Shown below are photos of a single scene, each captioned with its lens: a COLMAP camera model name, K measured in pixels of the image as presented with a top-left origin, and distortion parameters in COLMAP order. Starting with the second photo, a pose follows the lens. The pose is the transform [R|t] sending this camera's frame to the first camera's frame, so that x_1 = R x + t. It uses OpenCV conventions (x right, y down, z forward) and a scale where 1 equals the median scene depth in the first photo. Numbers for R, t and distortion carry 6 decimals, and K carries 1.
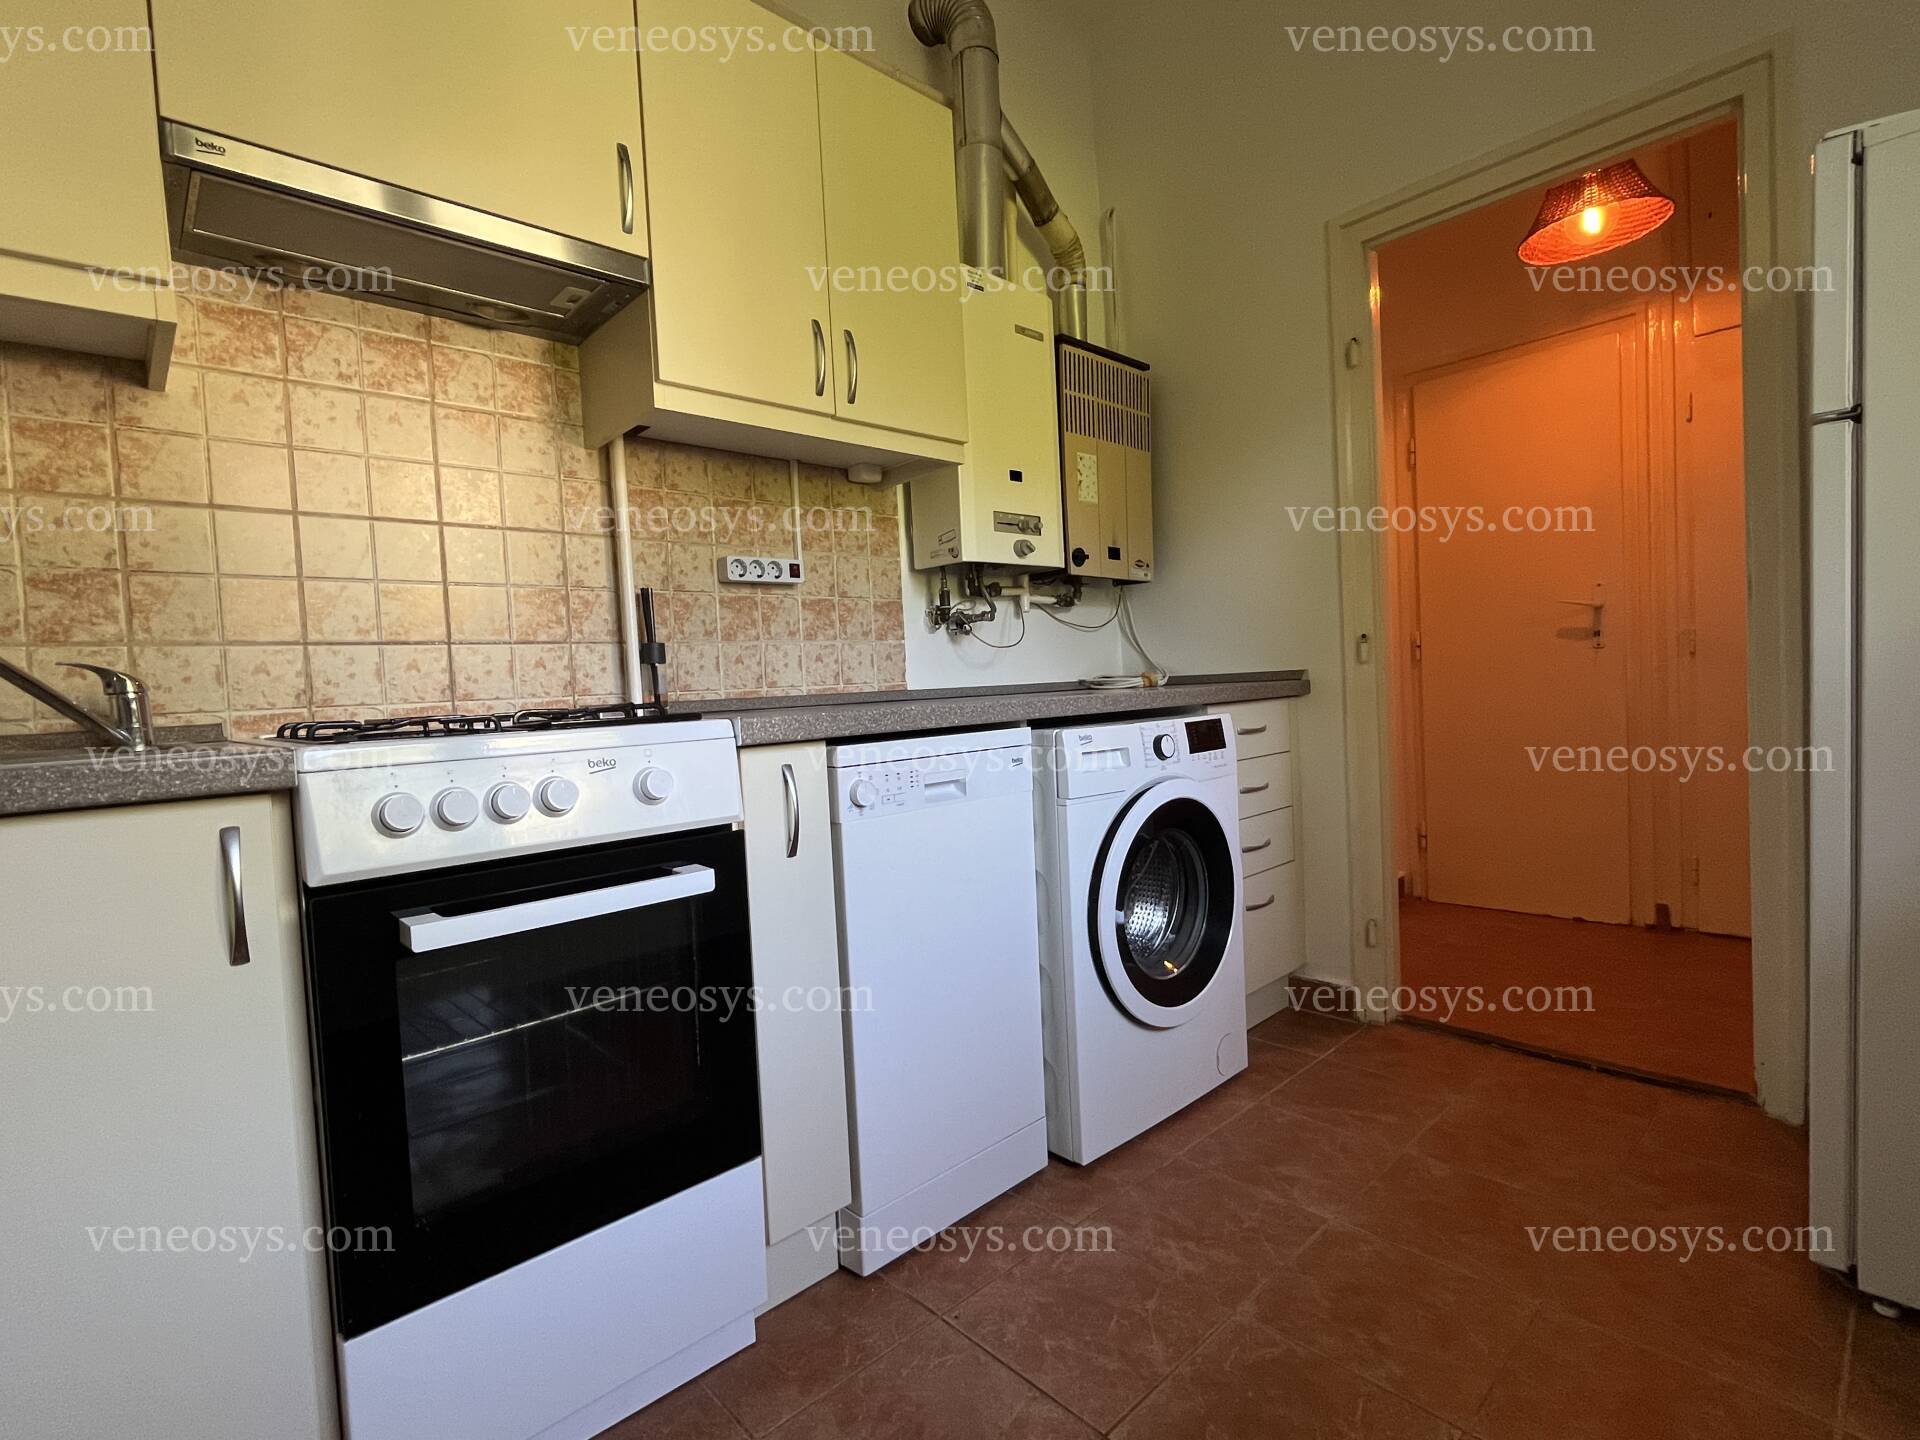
lens RADIAL K [[927.8, 0, 954.9], [0, 927.8, 726.8], [0, 0, 1]] dist [-0.002692, 0.000228]
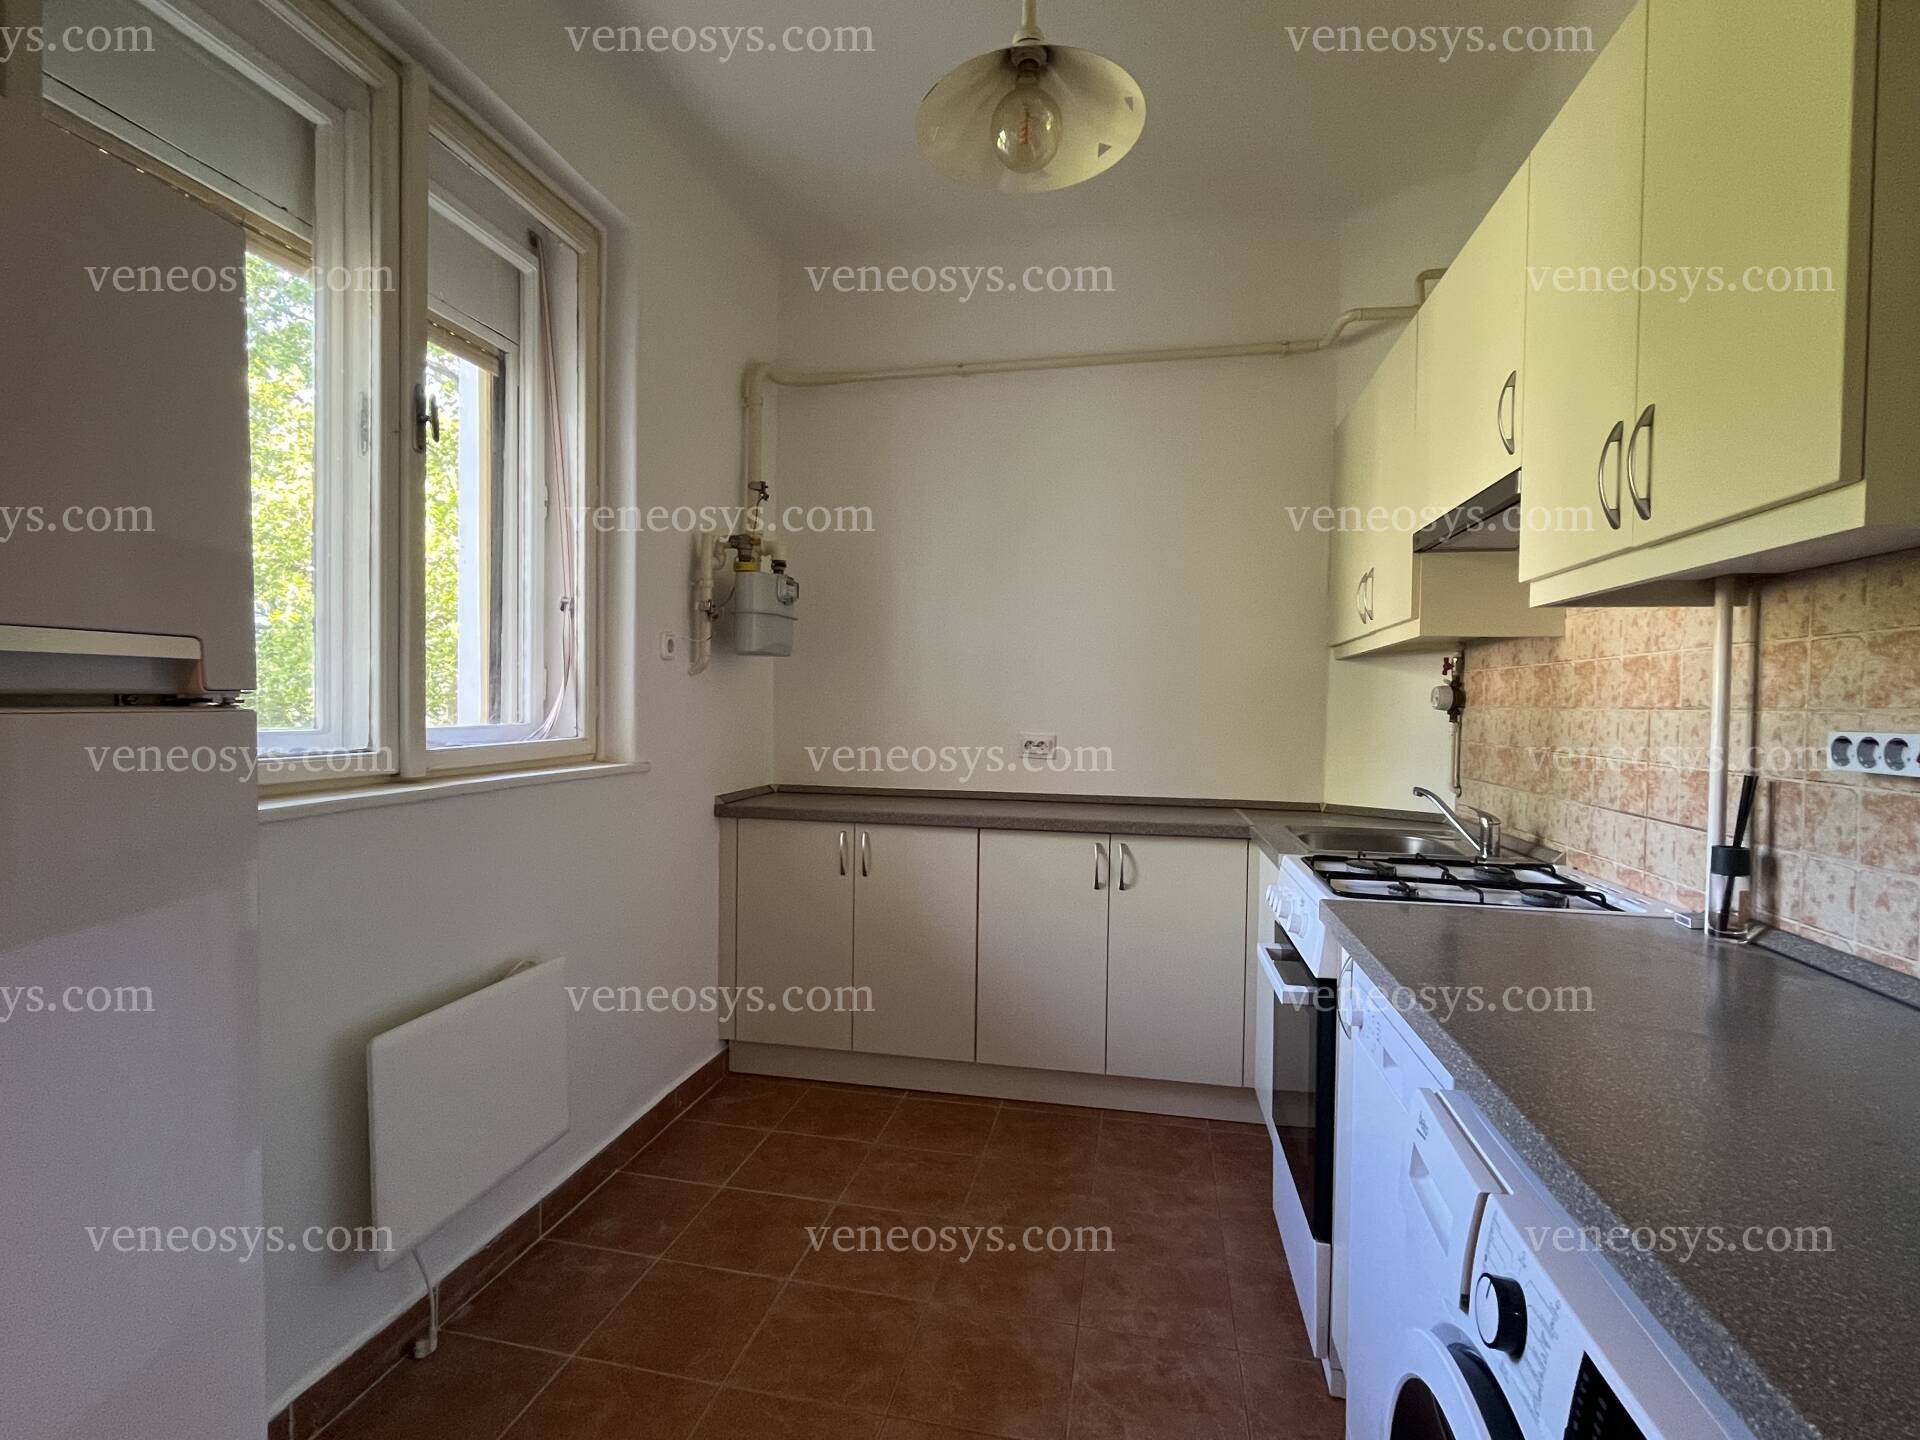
lens RADIAL K [[927.8, 0, 947.9], [0, 927.8, 722.5], [0, 0, 1]] dist [-0.002692, 0.000228]
pose [[-0.813857, 0.050814, -0.578840, 0.617404], [0.003212, 0.996547, 0.082967, -0.246227], [0.581057, 0.065663, -0.811210, 1.167980]]
